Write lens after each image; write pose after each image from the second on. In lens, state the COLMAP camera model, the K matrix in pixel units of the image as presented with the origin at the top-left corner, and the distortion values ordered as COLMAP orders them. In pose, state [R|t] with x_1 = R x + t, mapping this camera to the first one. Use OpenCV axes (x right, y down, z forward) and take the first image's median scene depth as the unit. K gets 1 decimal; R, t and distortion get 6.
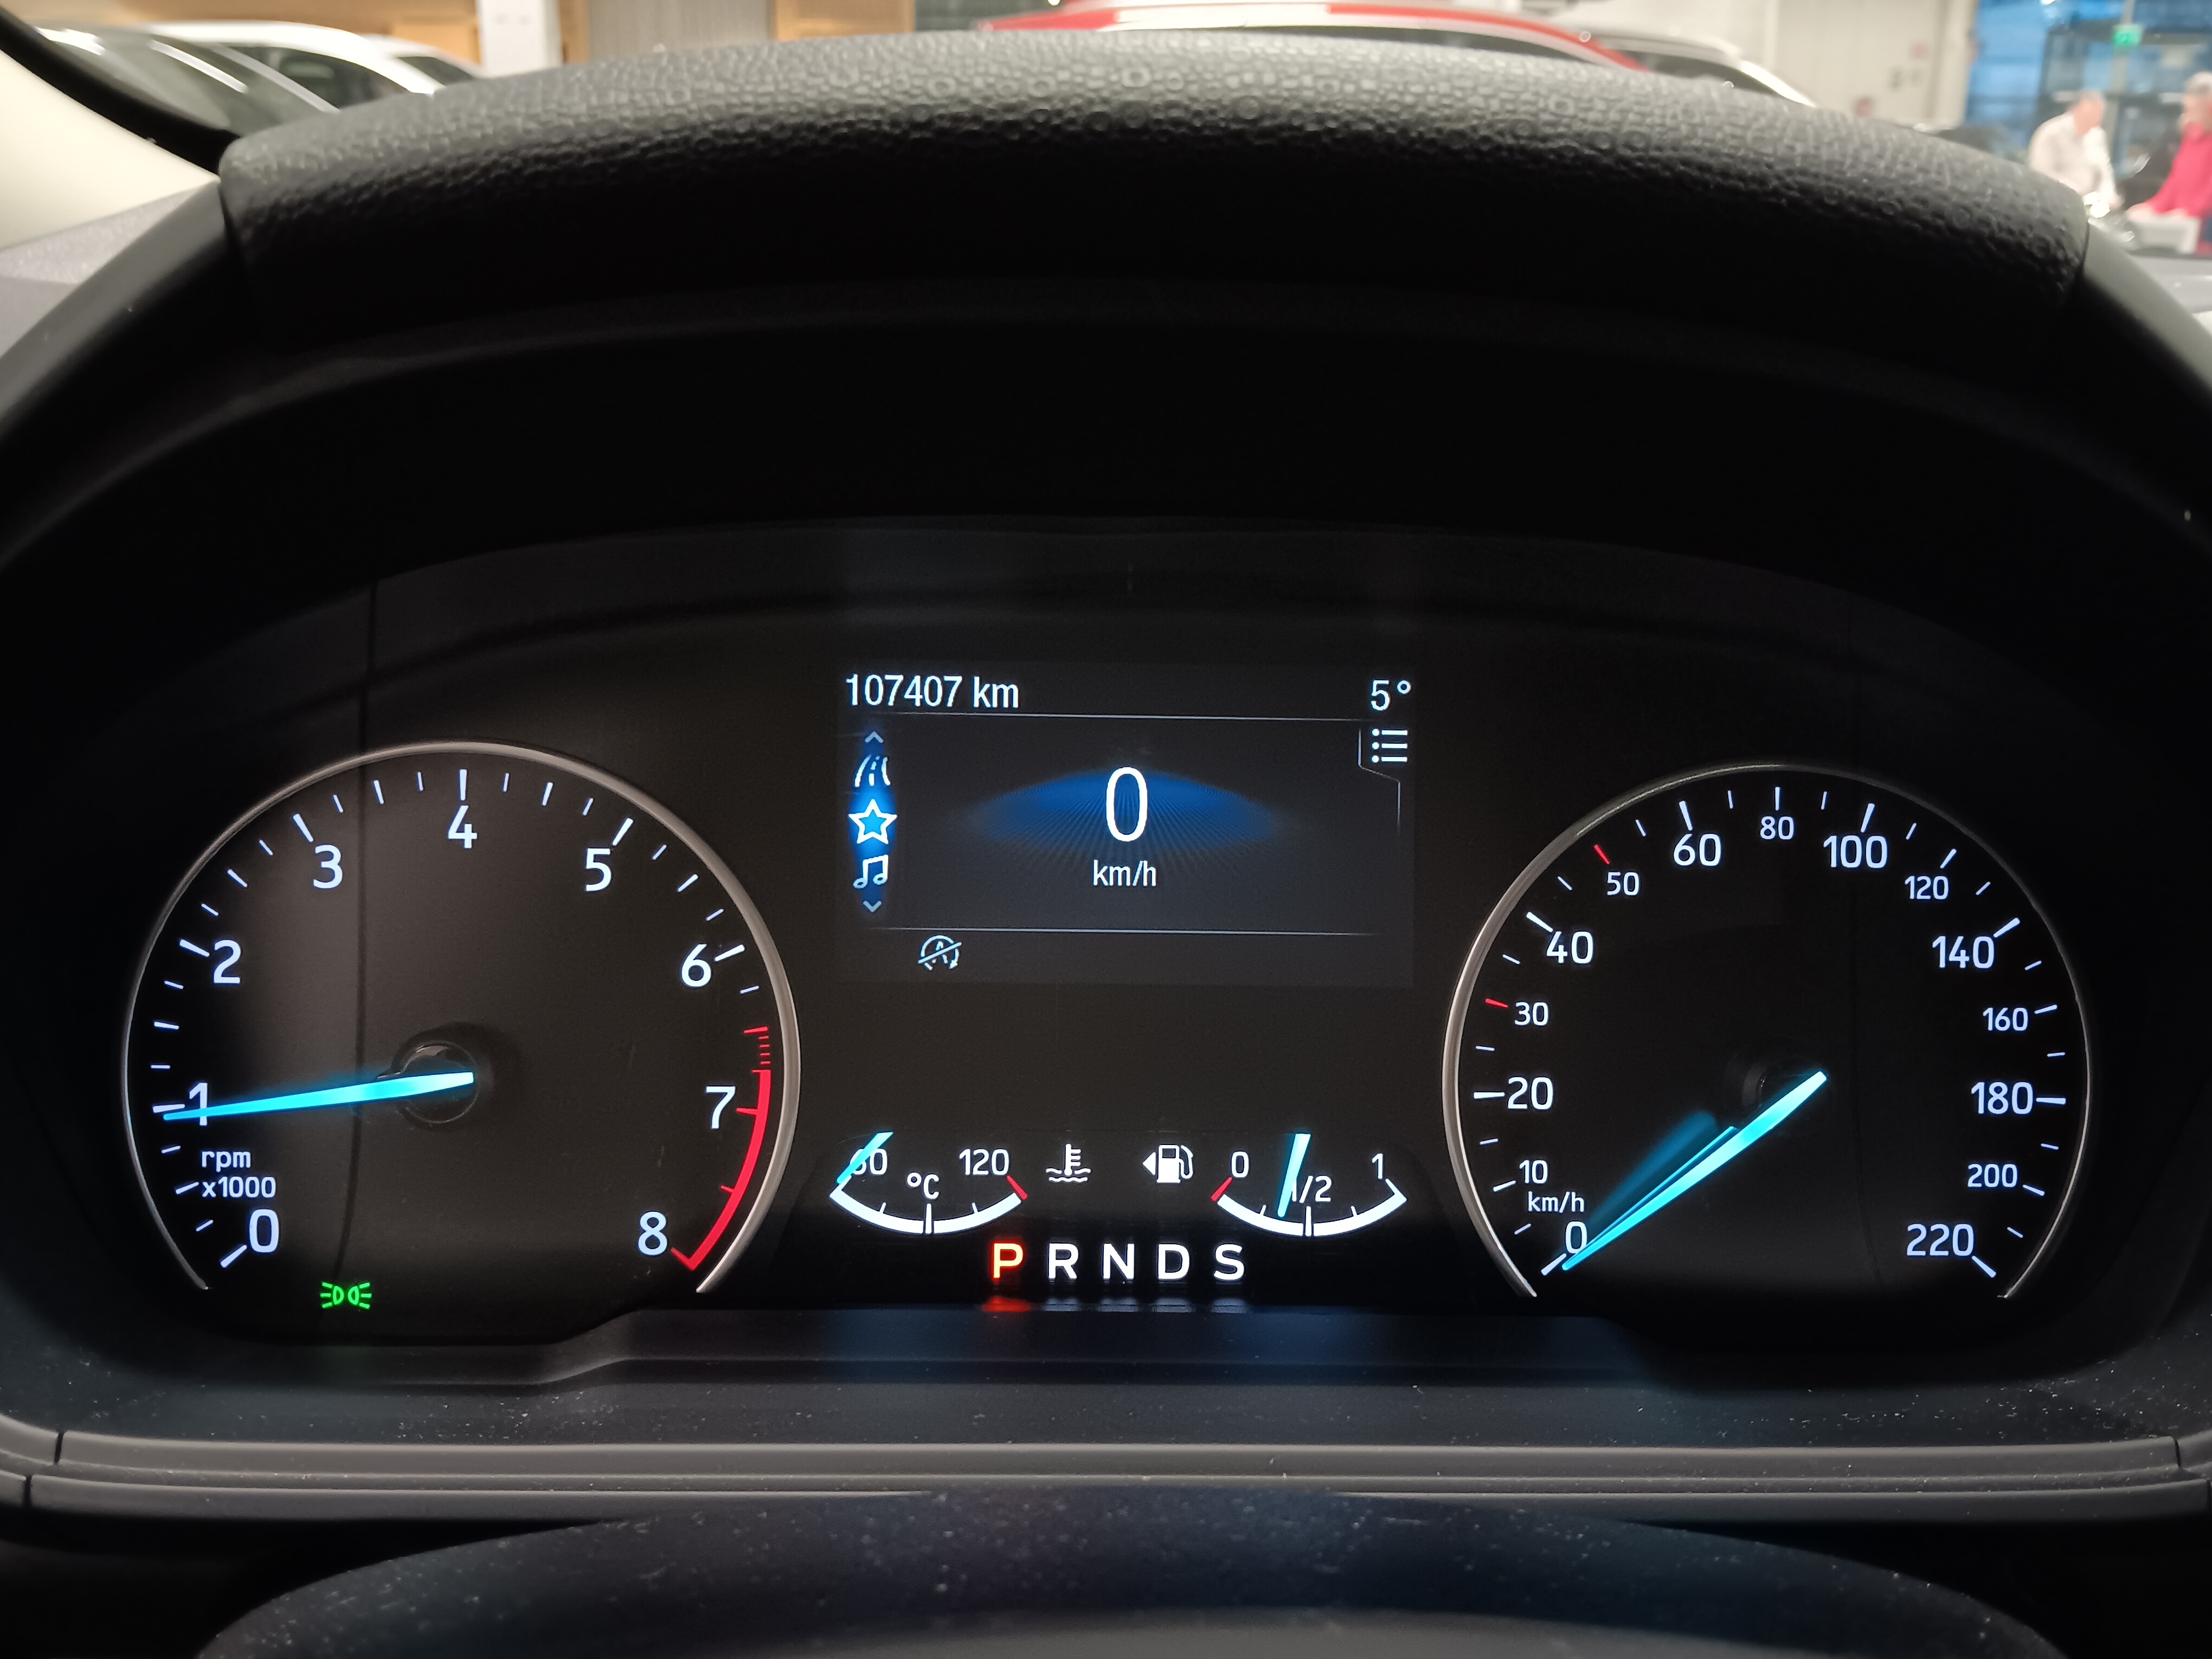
lens RADIAL K [[1861.0, 0, 1106.0], [0, 1861.0, 829.5], [0, 0, 1]] dist [0.077923, -0.166591]
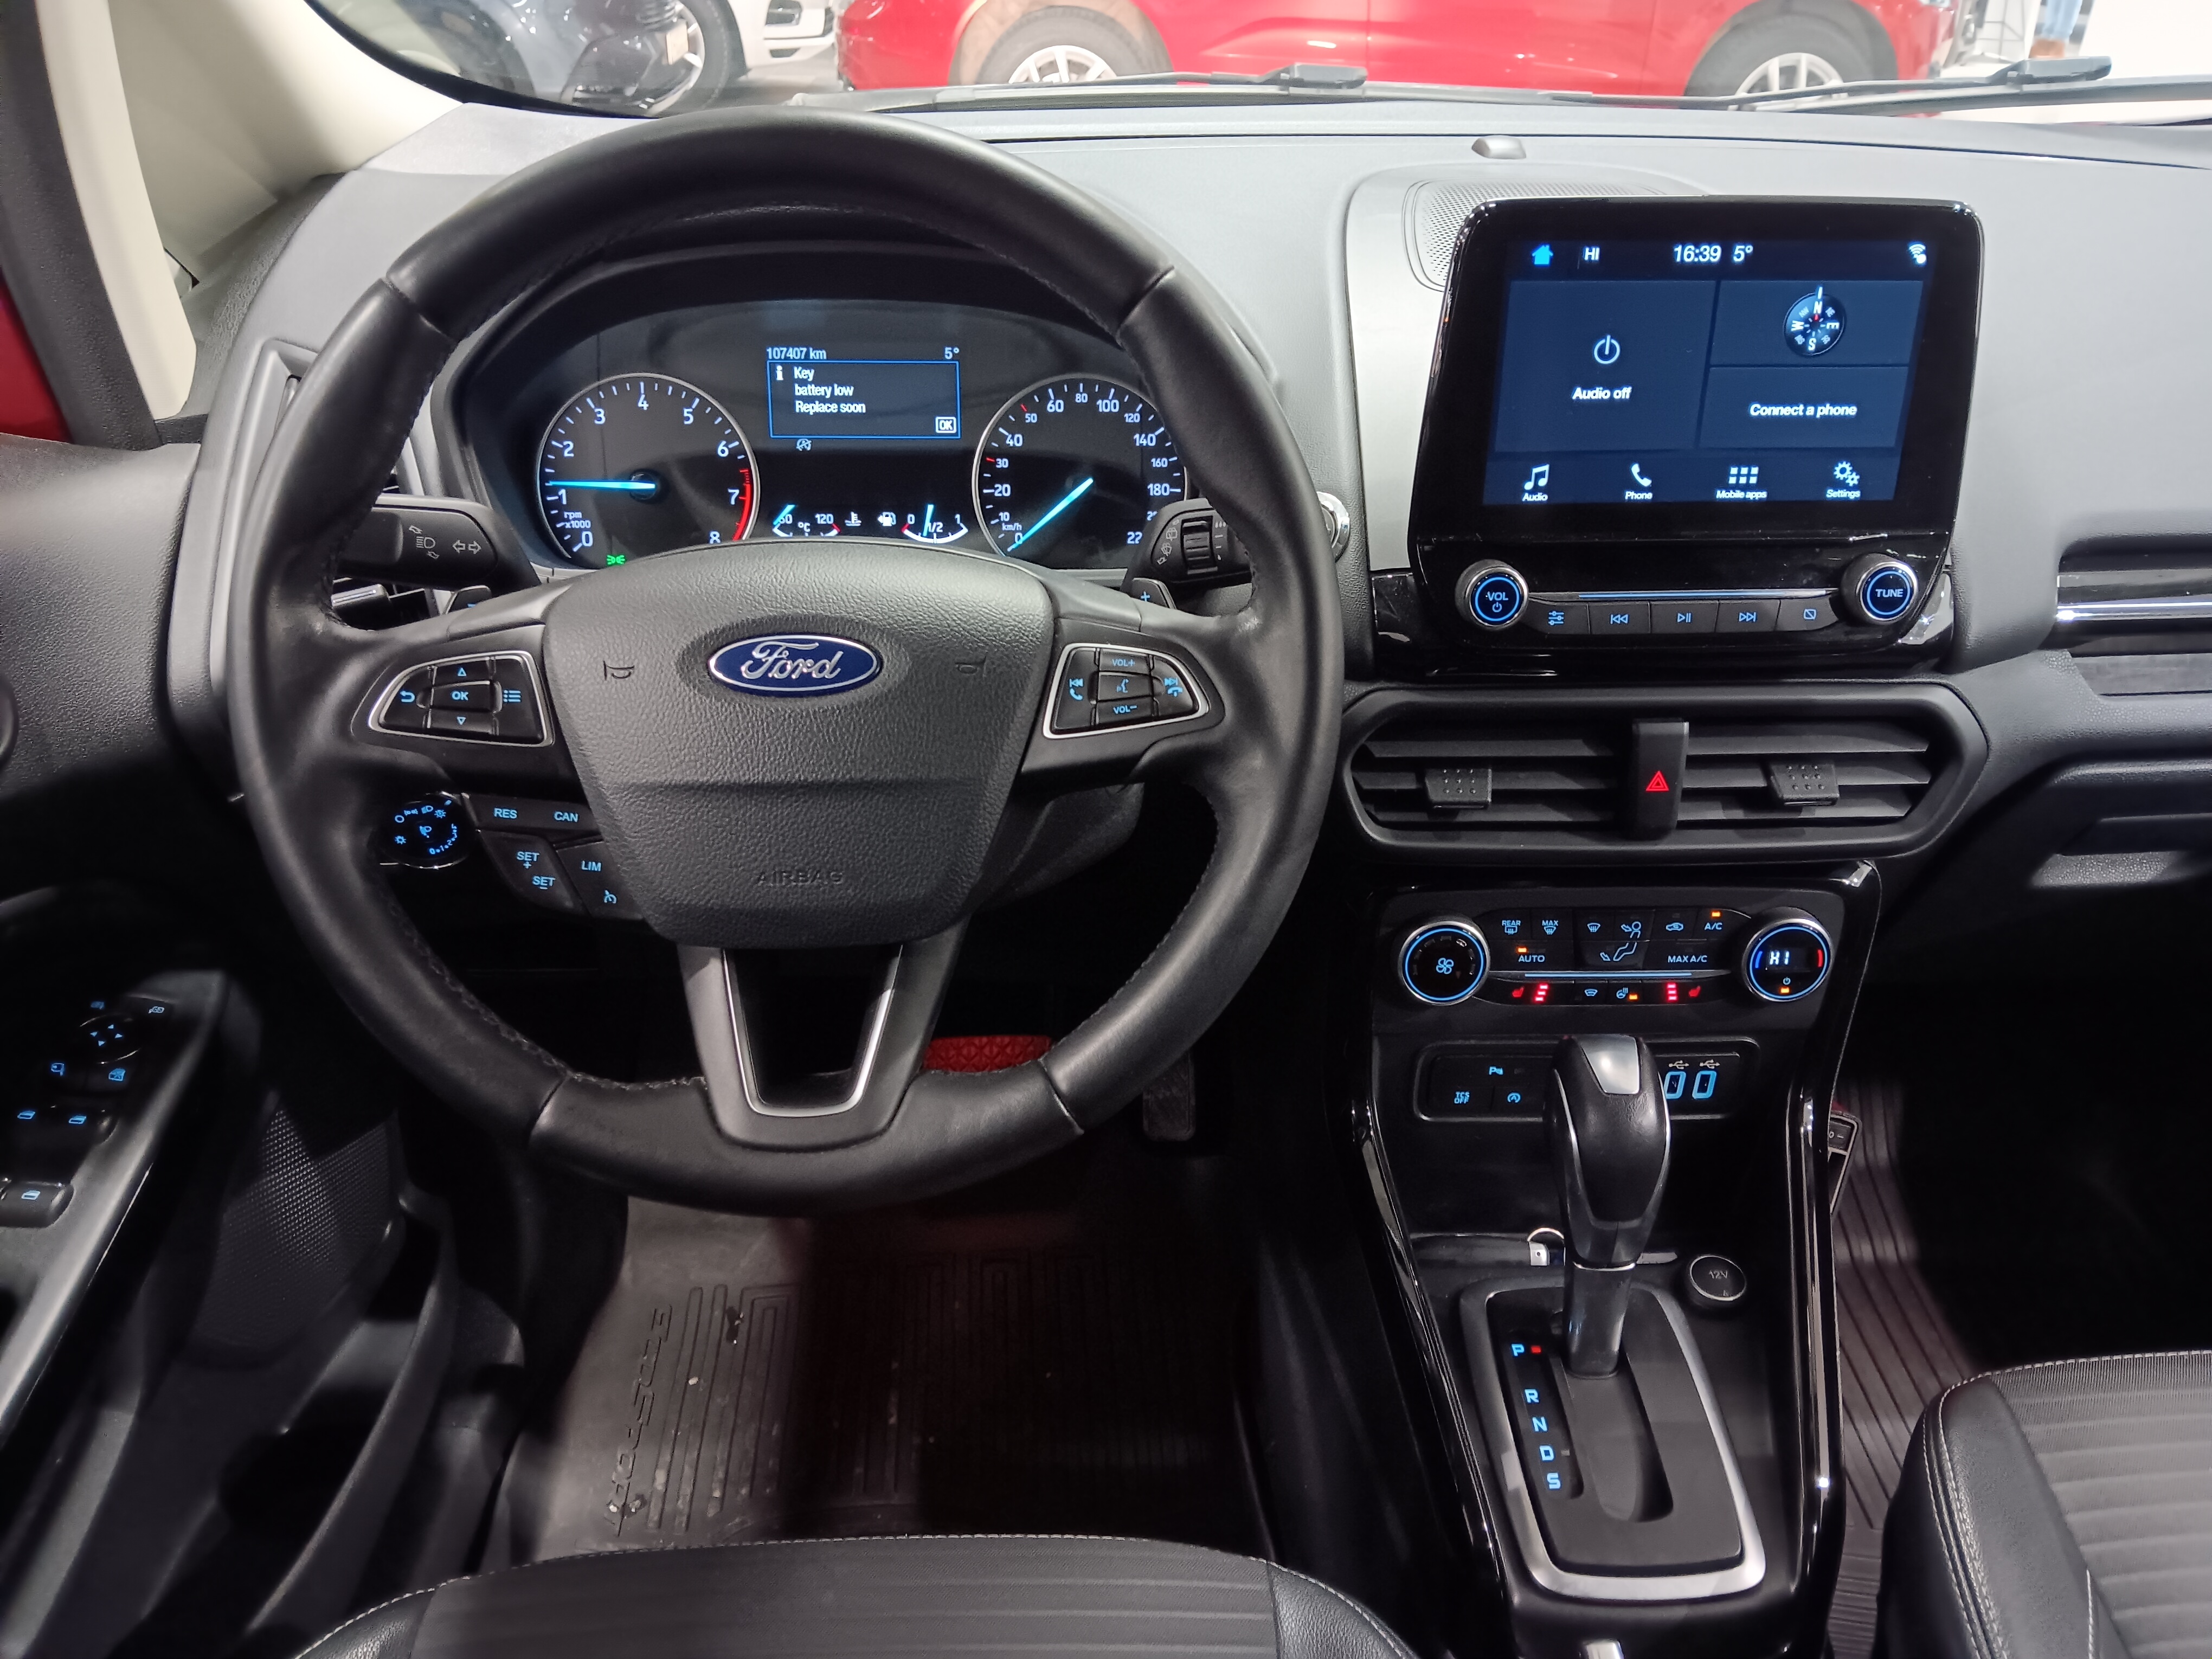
lens RADIAL K [[1691.3, 0, 1114.1], [0, 1691.3, 844.2], [0, 0, 1]] dist [0.133053, -0.370937]
pose [[0.999752, -0.019254, 0.011233, 0.365344], [0.016862, 0.982804, 0.183882, 0.200894], [-0.014581, -0.183647, 0.982884, -1.818842]]
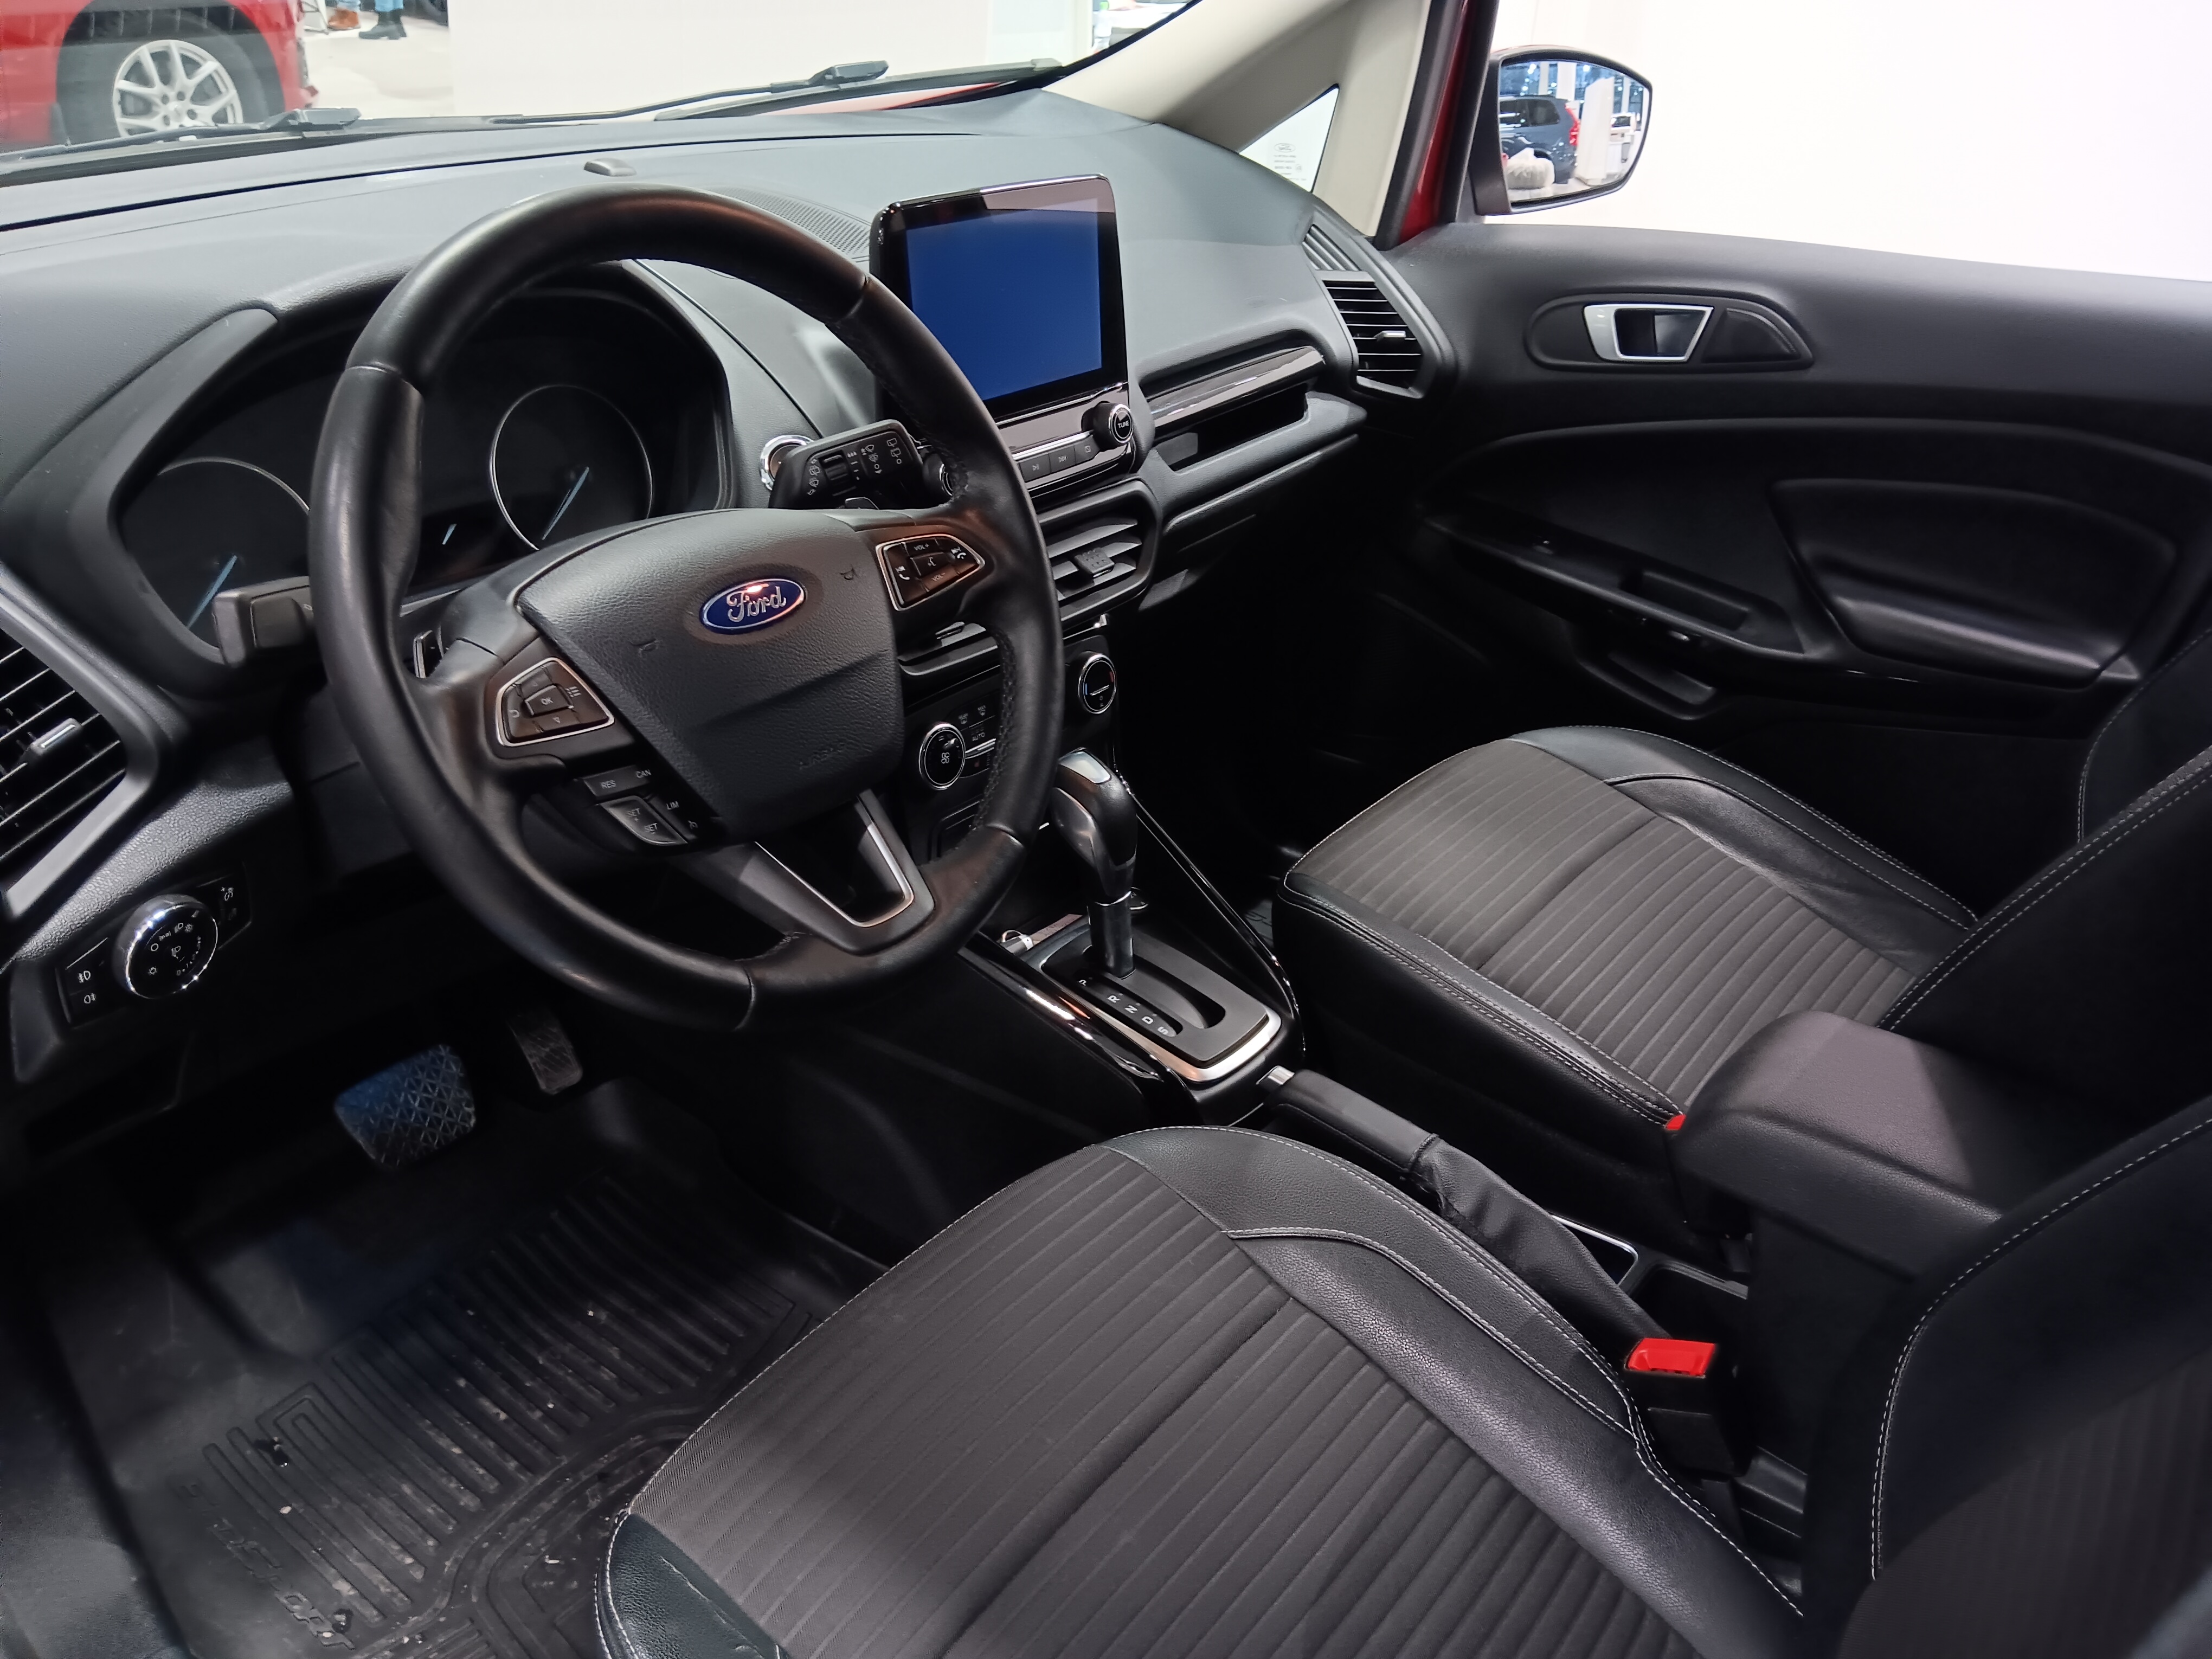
lens RADIAL K [[1706.9, 0, 1108.2], [0, 1706.9, 836.6], [0, 0, 1]] dist [0.033289, -0.081558]
pose [[0.630424, -0.365291, 0.684929, -1.509145], [0.223089, 0.930391, 0.290866, 0.048757], [-0.743503, -0.030569, 0.668034, -1.979446]]
